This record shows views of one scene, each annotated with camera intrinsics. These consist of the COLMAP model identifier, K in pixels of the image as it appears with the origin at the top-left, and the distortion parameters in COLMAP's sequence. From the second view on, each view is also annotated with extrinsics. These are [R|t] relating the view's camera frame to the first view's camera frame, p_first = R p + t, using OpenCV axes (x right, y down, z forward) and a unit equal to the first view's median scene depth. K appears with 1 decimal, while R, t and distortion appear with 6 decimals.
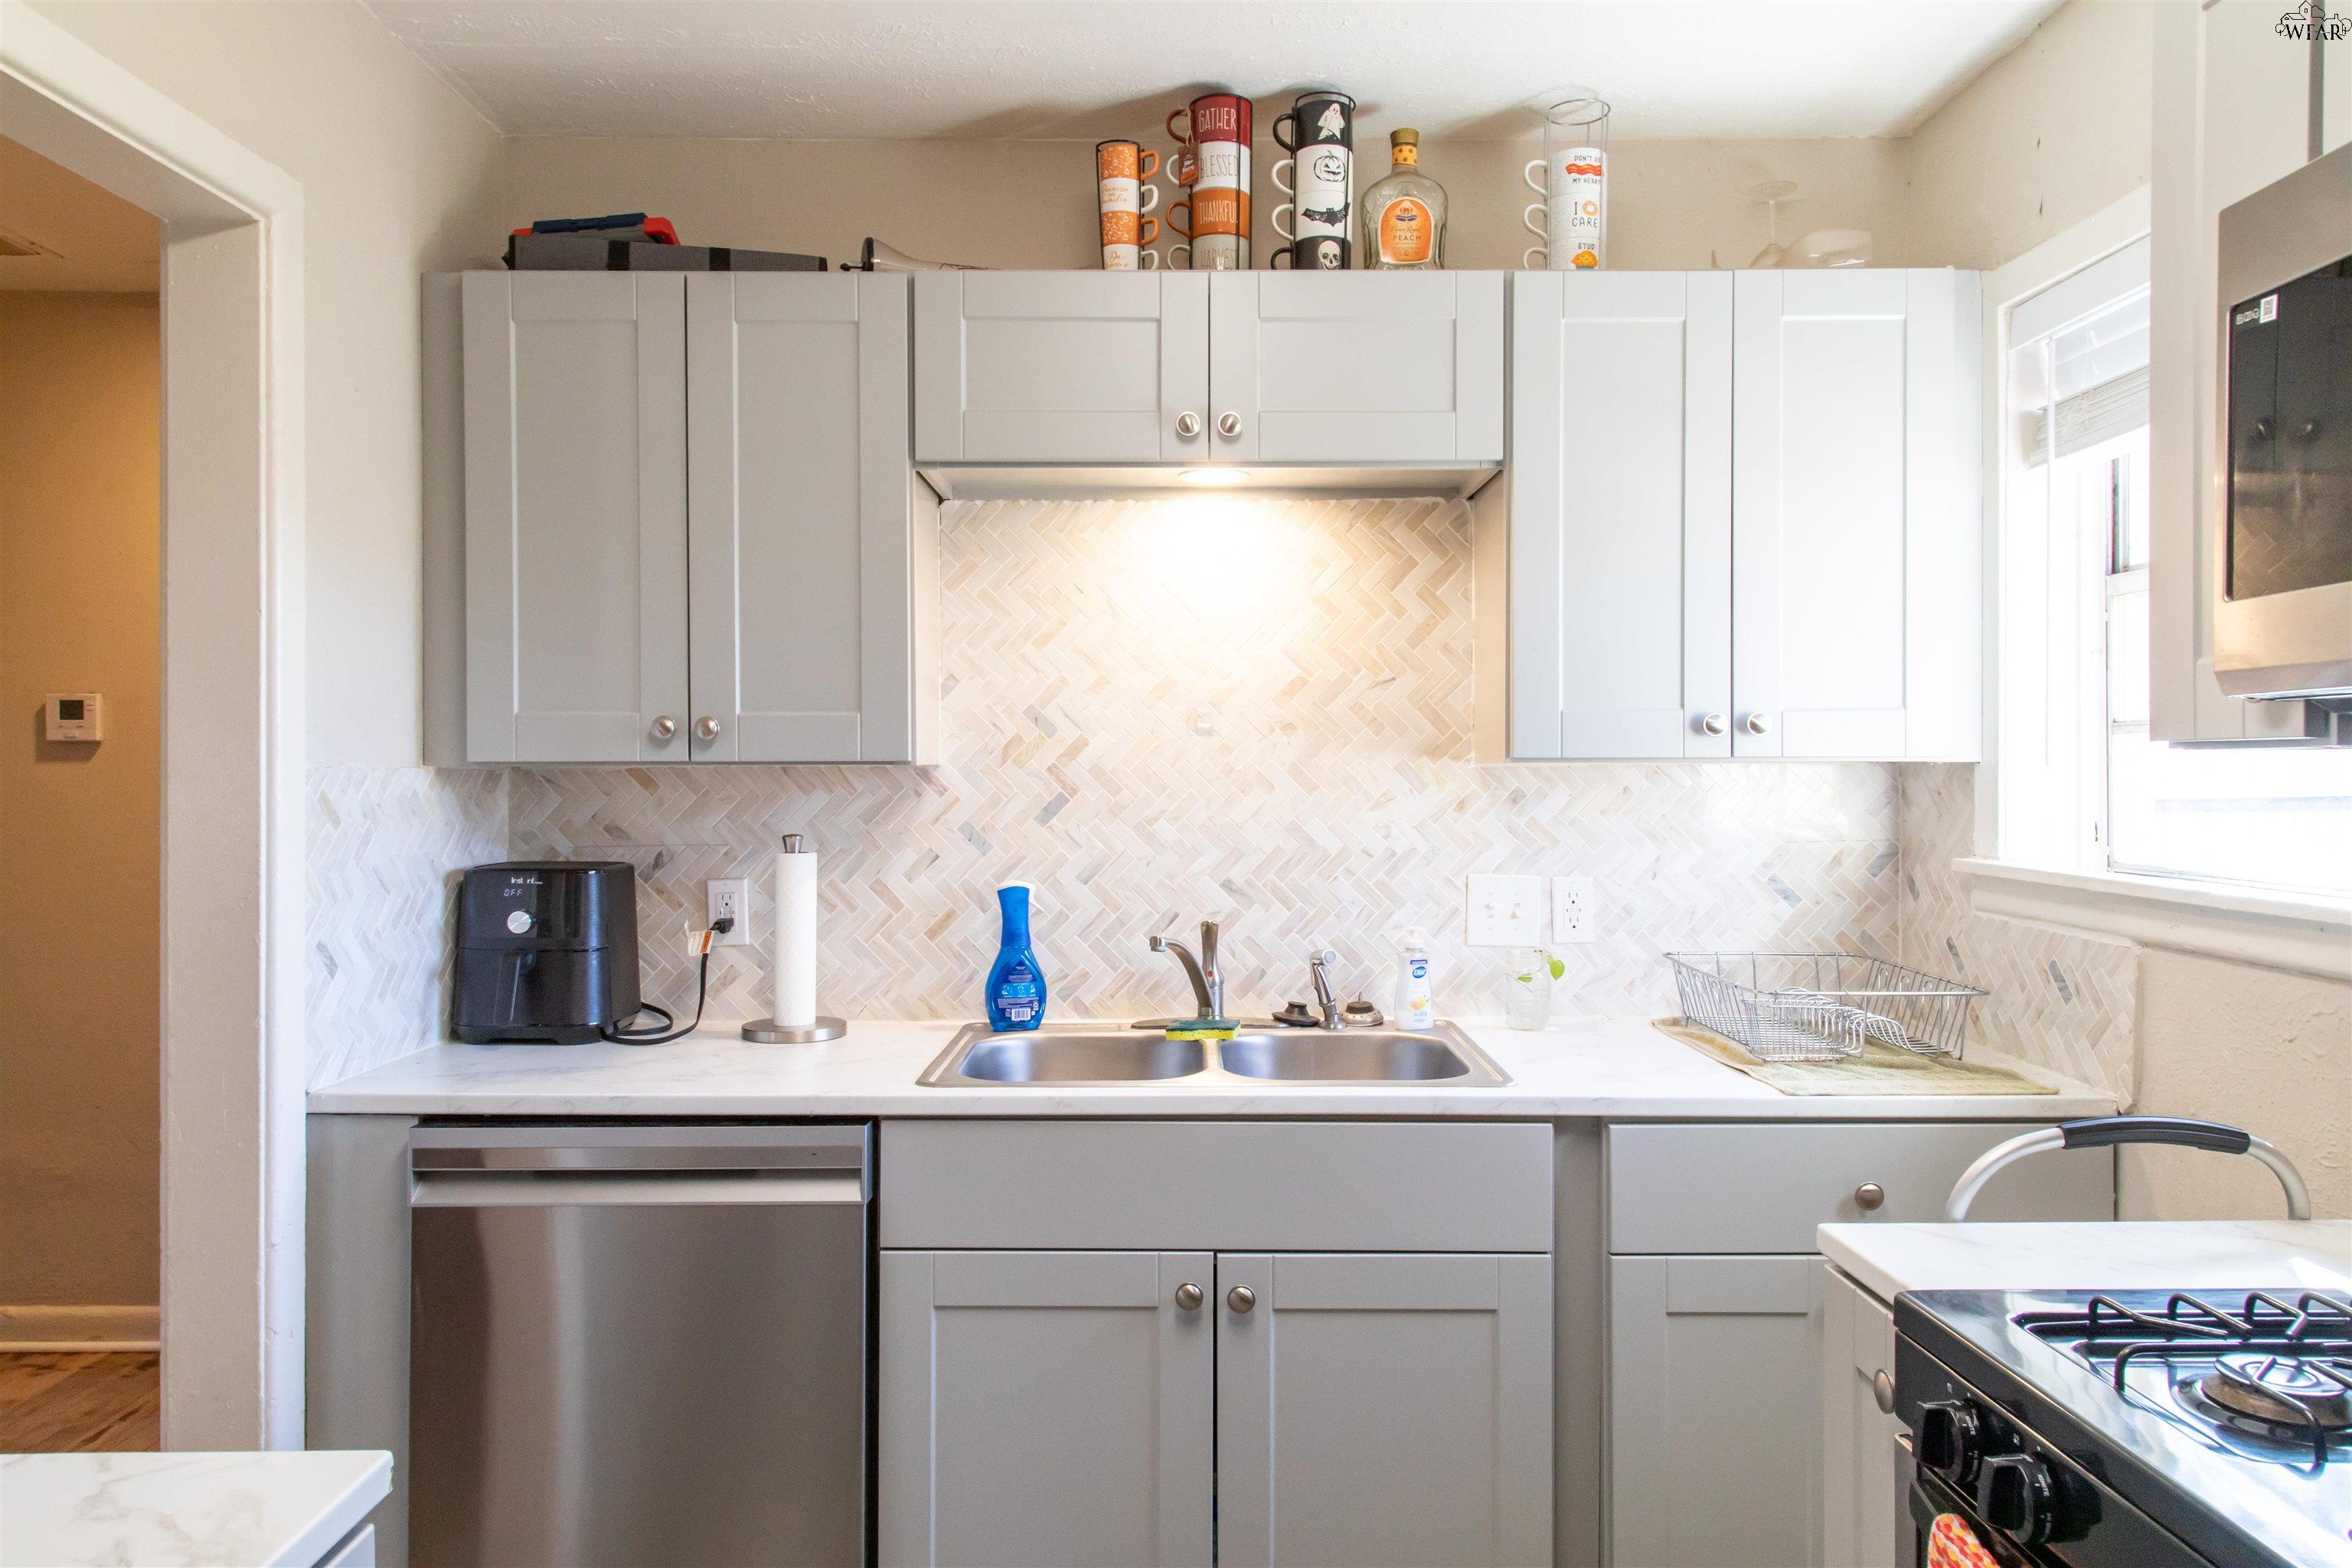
lens RADIAL K [[1578.5, 0, 1190.3], [0, 1578.5, 792.2], [0, 0, 1]] dist [-0.000325, -0.000912]
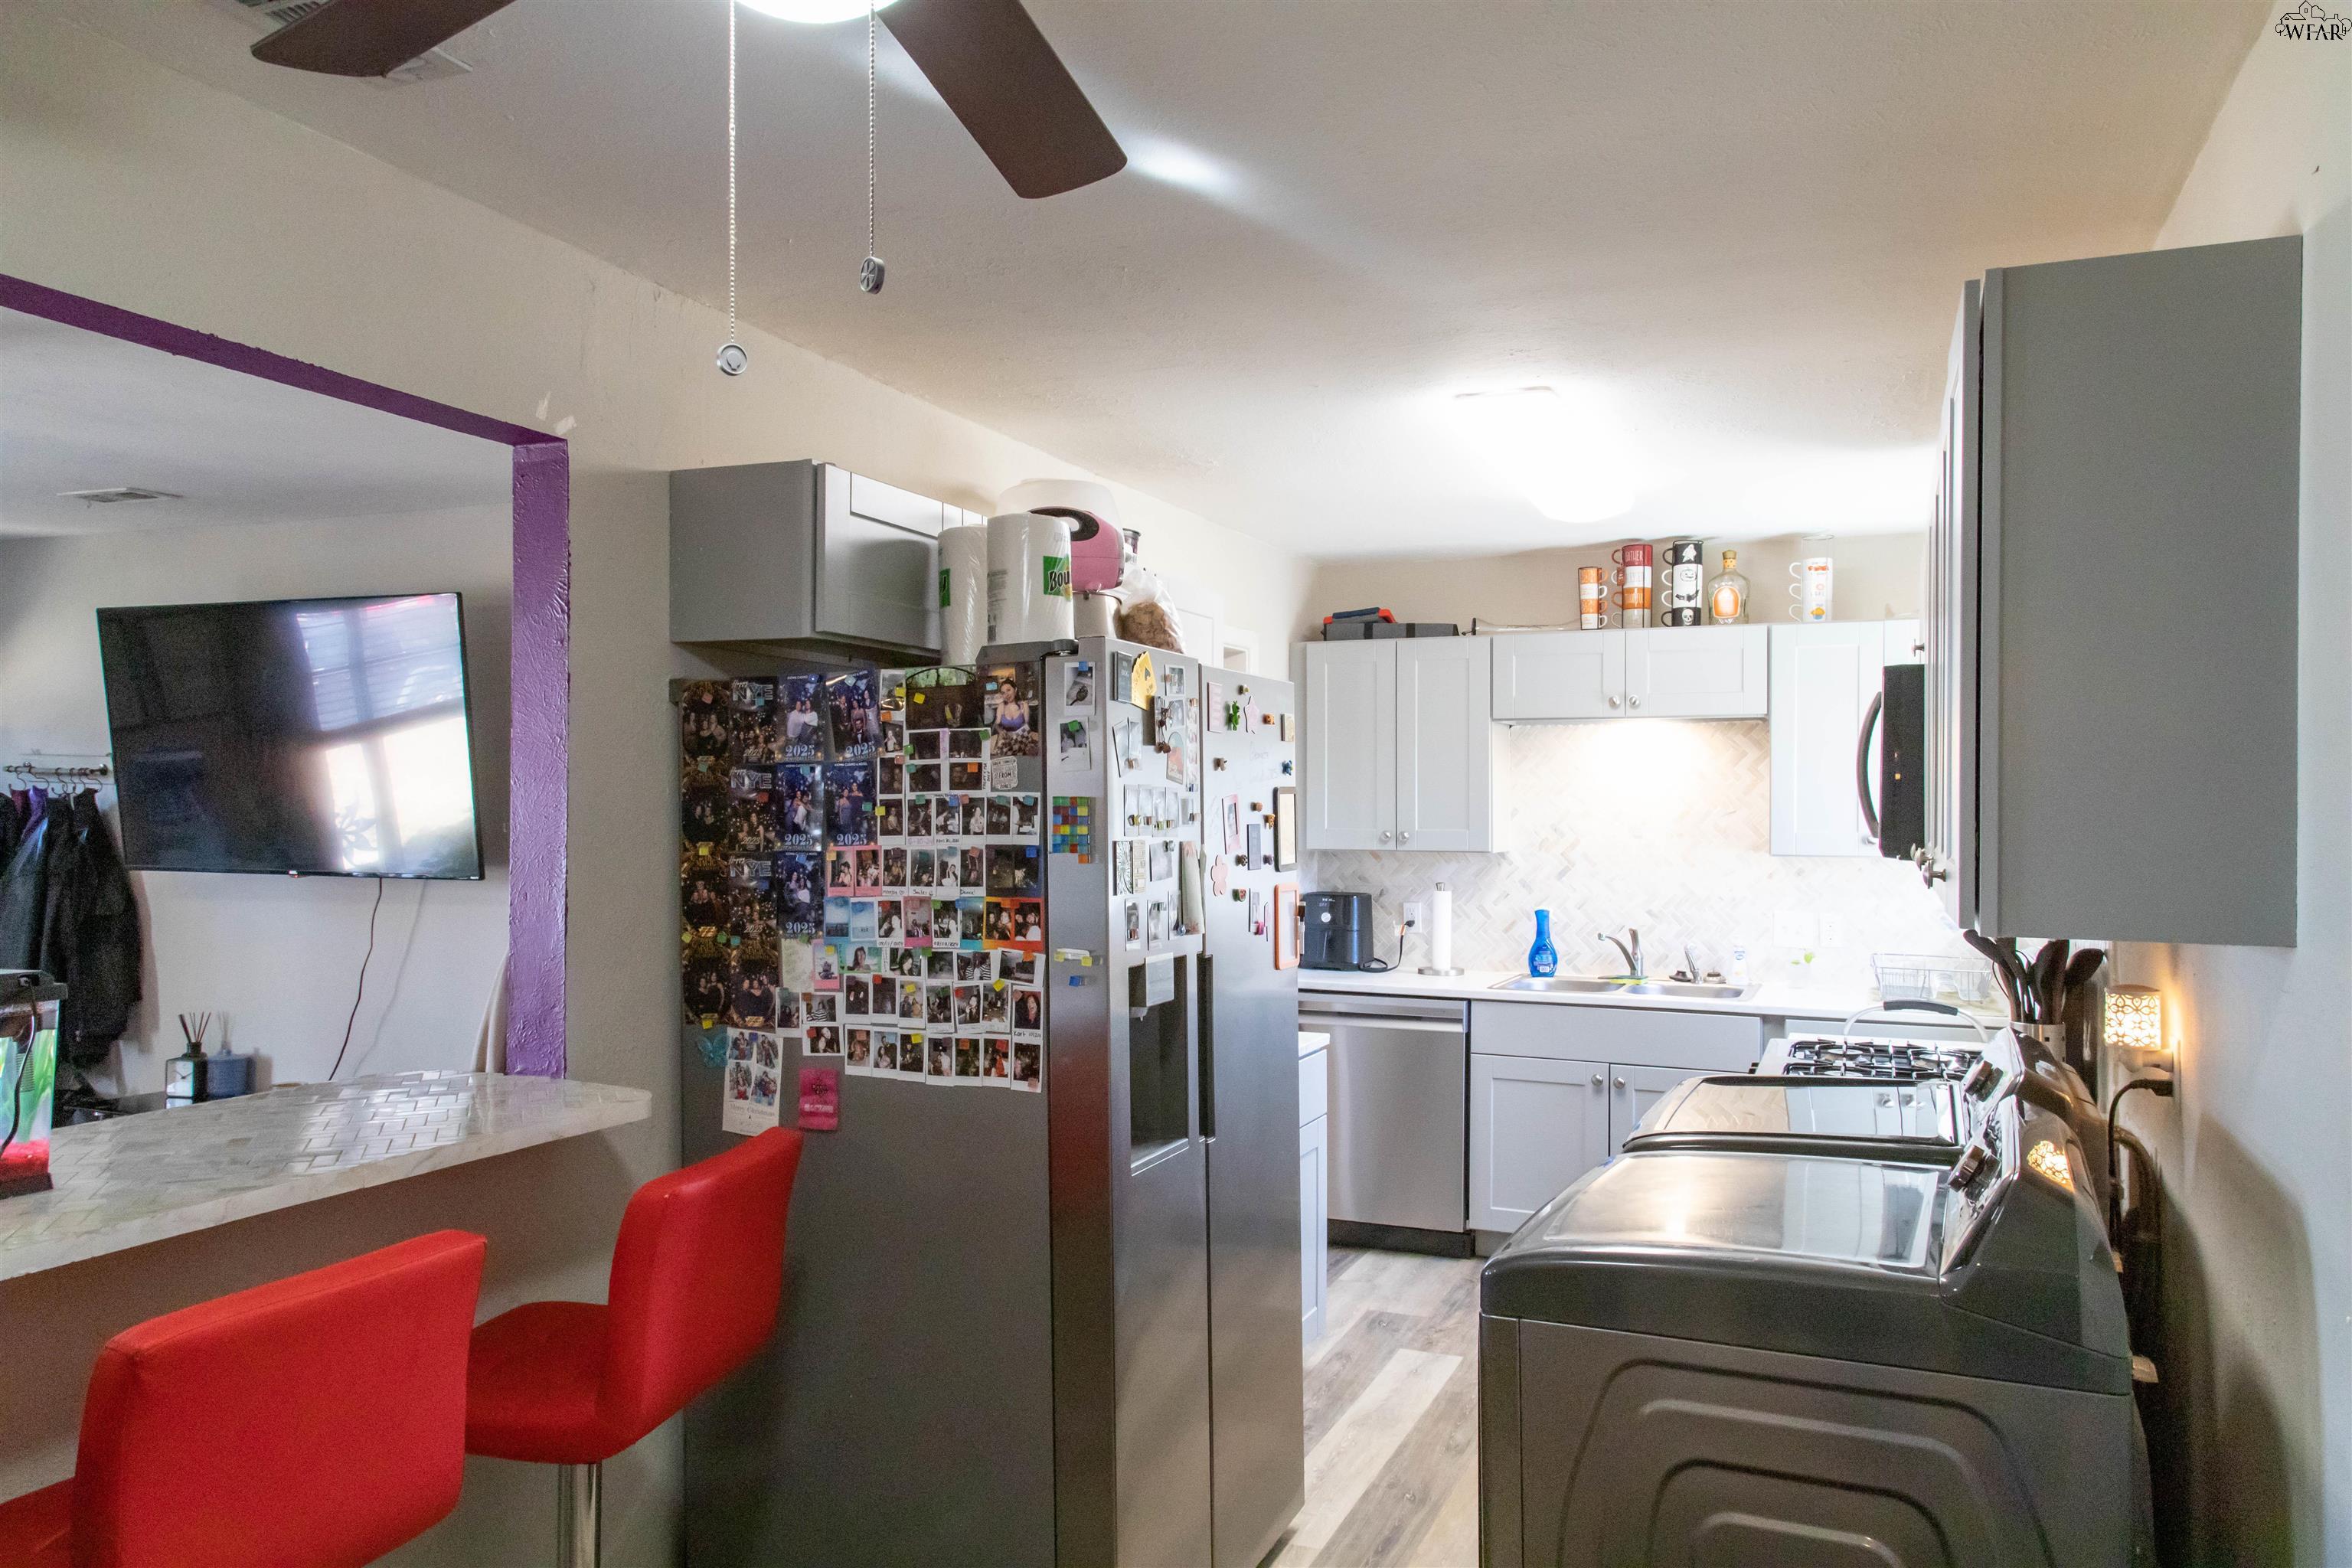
lens RADIAL K [[1578.5, 0, 1190.3], [0, 1578.5, 792.2], [0, 0, 1]] dist [-0.000325, -0.000912]
pose [[0.910552, -0.000469, -0.413394, 0.351551], [-0.010489, 0.999651, -0.024237, -0.043556], [0.413261, 0.026405, 0.910230, -1.190470]]
